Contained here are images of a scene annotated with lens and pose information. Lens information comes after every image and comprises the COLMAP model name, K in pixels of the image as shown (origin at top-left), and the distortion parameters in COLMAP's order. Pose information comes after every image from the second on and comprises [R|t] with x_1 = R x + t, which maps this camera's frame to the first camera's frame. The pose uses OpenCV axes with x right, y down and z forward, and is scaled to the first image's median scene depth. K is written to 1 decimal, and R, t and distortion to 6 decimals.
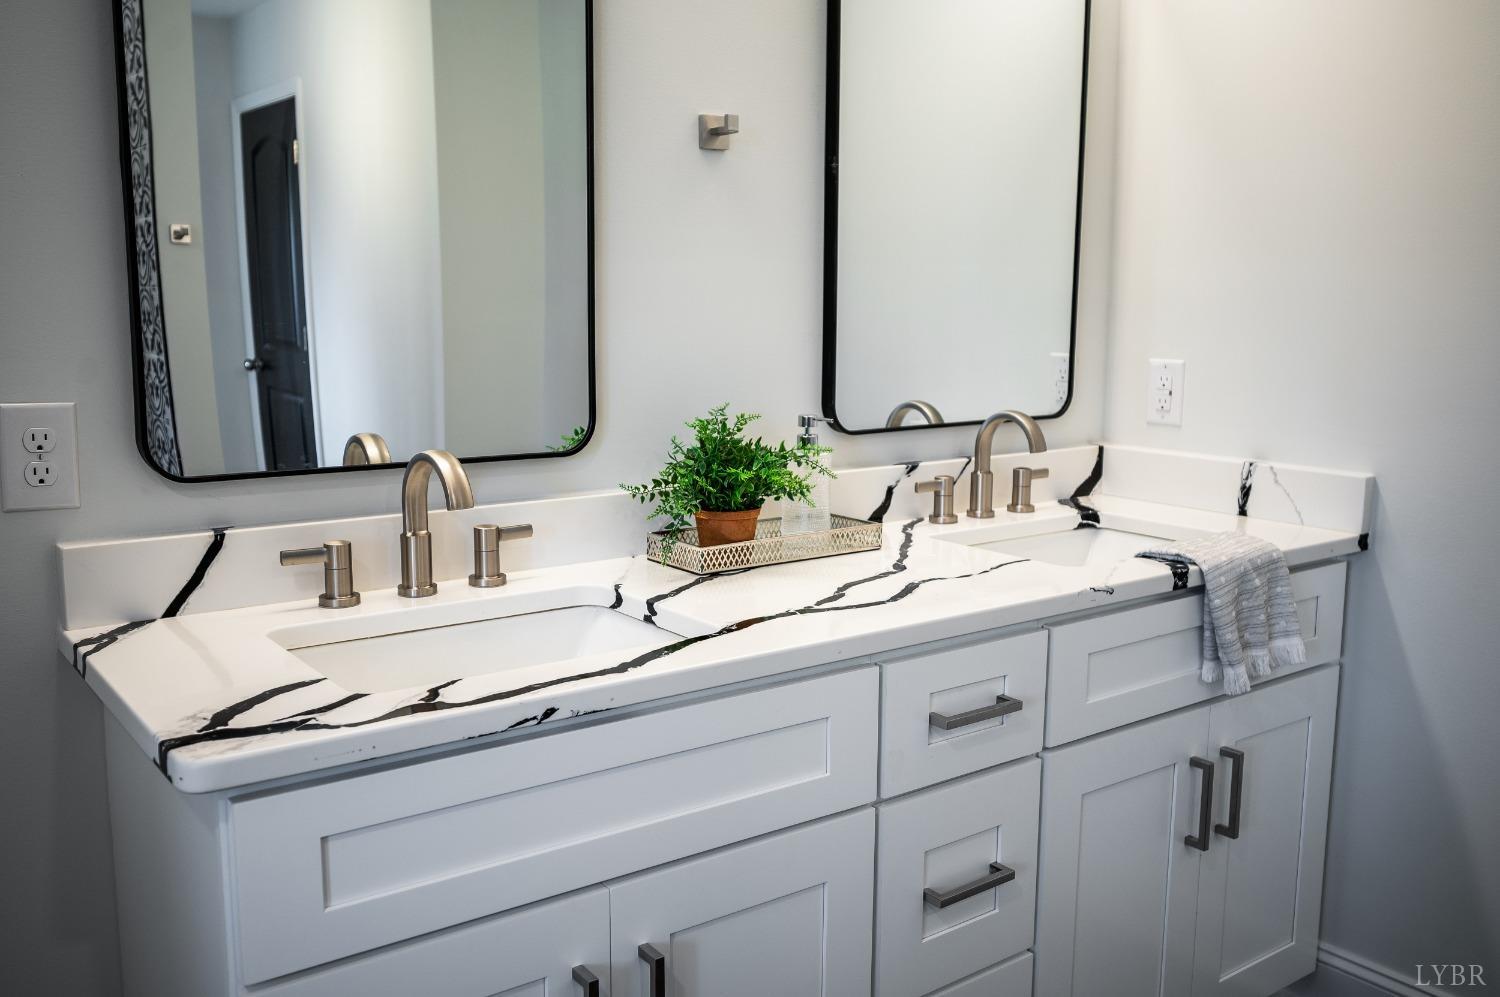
lens RADIAL K [[1310.4, 0, 752.6], [0, 1310.4, 509.4], [0, 0, 1]] dist [0.015977, 0.005061]
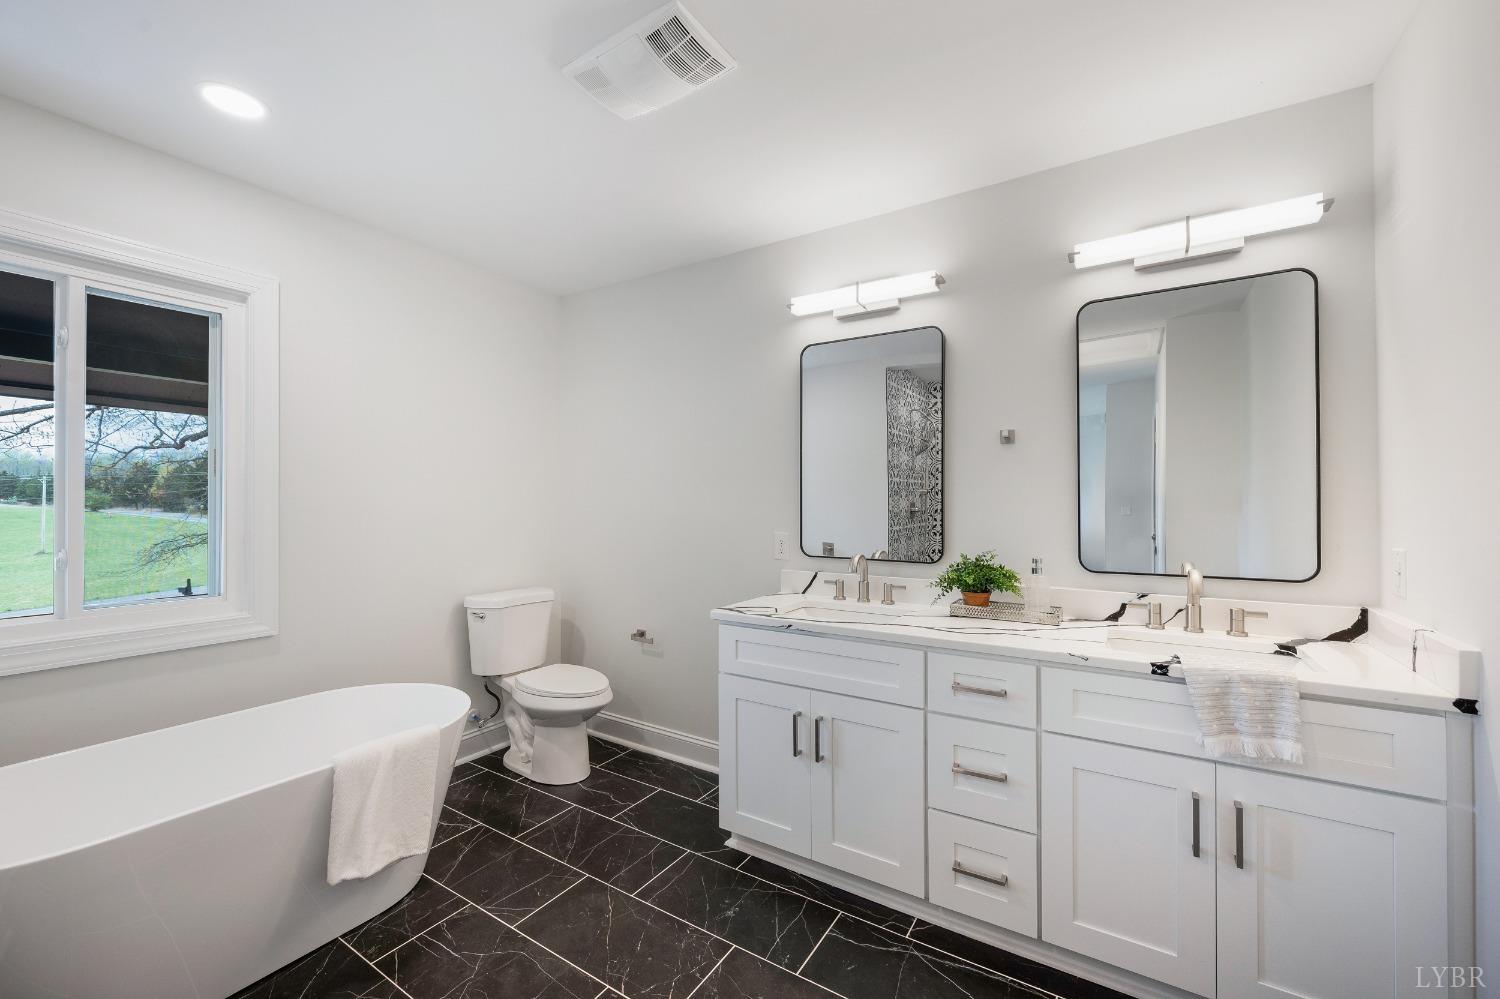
lens RADIAL K [[600.4, 0, 760.3], [0, 600.4, 497.6], [0, 0, 1]] dist [0.001043, 0.000190]
pose [[0.357042, -0.018226, -0.933910, 0.852683], [-0.145915, 0.986447, -0.075035, -0.030458], [0.922621, 0.163062, 0.349544, 0.218762]]
